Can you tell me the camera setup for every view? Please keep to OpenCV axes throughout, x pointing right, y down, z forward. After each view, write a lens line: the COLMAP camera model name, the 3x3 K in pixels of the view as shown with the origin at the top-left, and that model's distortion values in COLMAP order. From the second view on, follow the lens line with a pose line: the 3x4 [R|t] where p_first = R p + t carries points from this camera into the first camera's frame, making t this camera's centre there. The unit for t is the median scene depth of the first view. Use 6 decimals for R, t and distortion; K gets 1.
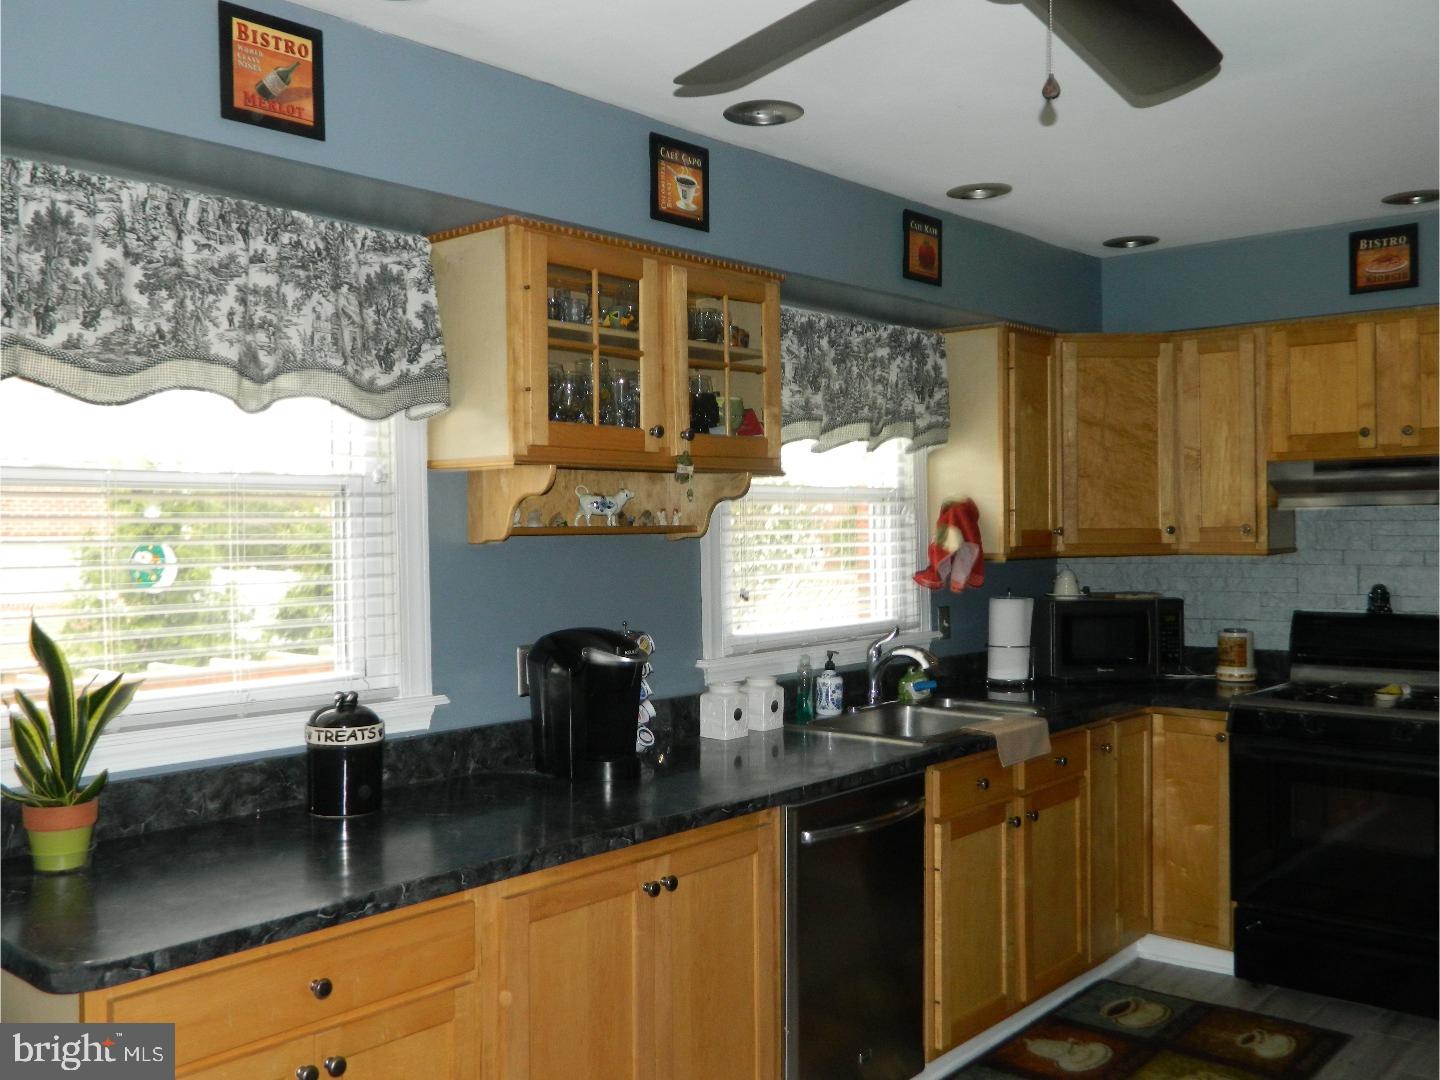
lens RADIAL K [[1331.8, 0, 719.2], [0, 1331.8, 536.2], [0, 0, 1]] dist [-0.009512, 0.000000]
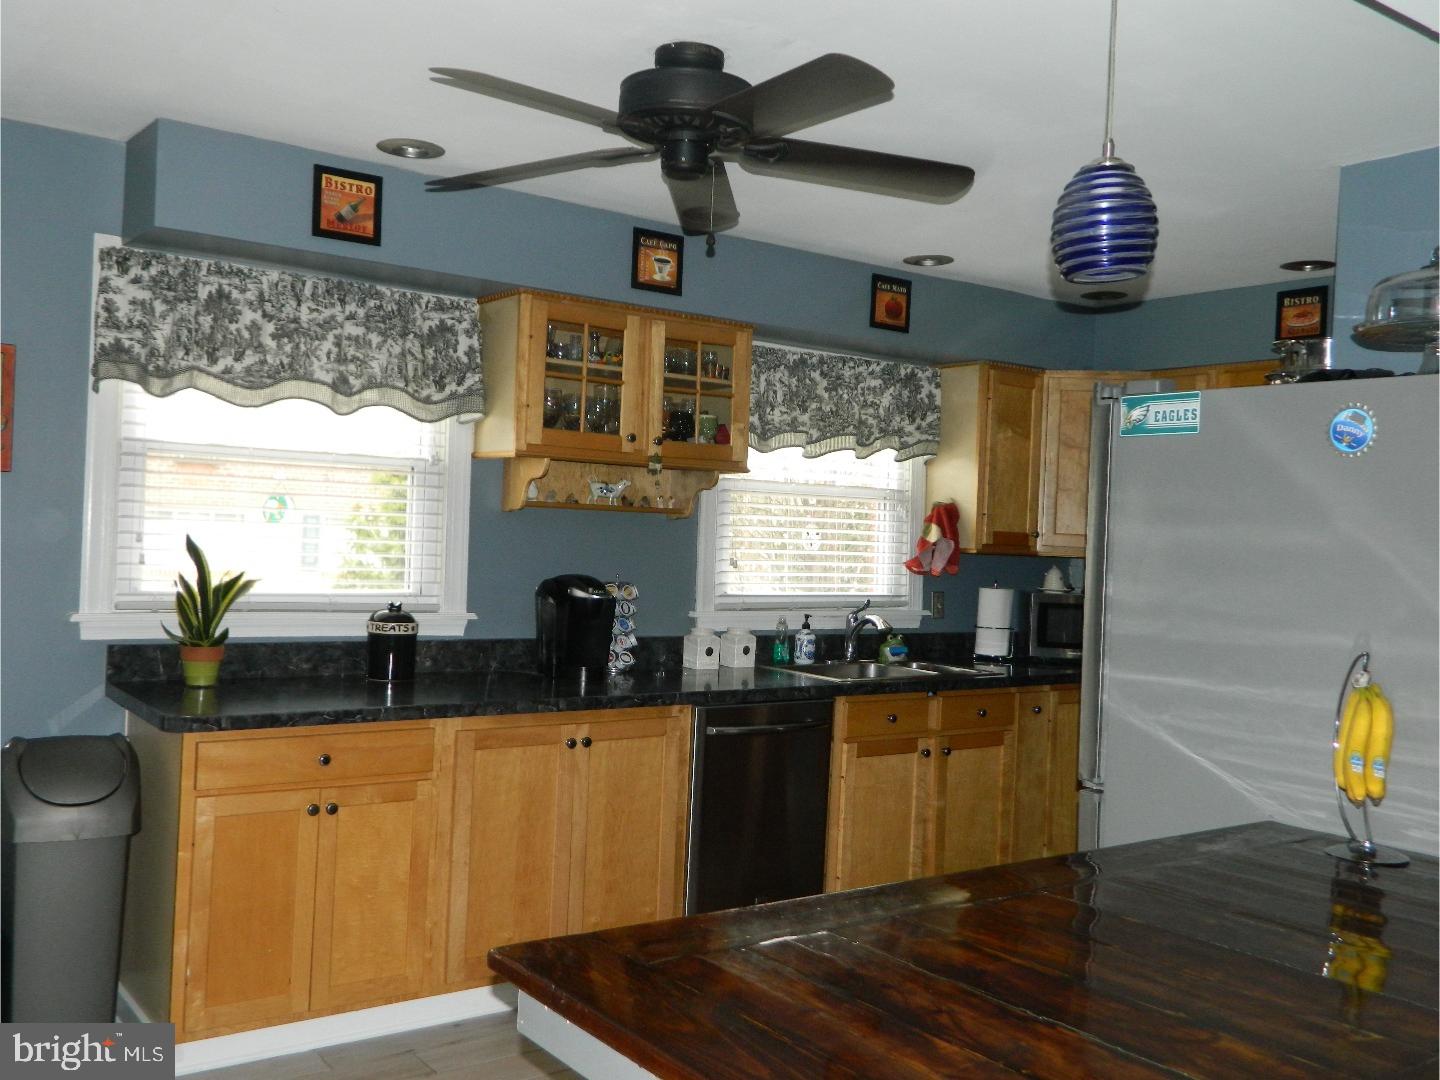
lens RADIAL K [[1331.8, 0, 720.7], [0, 1331.8, 540.3], [0, 0, 1]] dist [-0.009512, 0.000000]
pose [[0.974903, 0.051374, -0.216621, 0.363853], [-0.052430, 0.998624, 0.000874, 0.023998], [0.216368, 0.010505, 0.976255, -0.361847]]
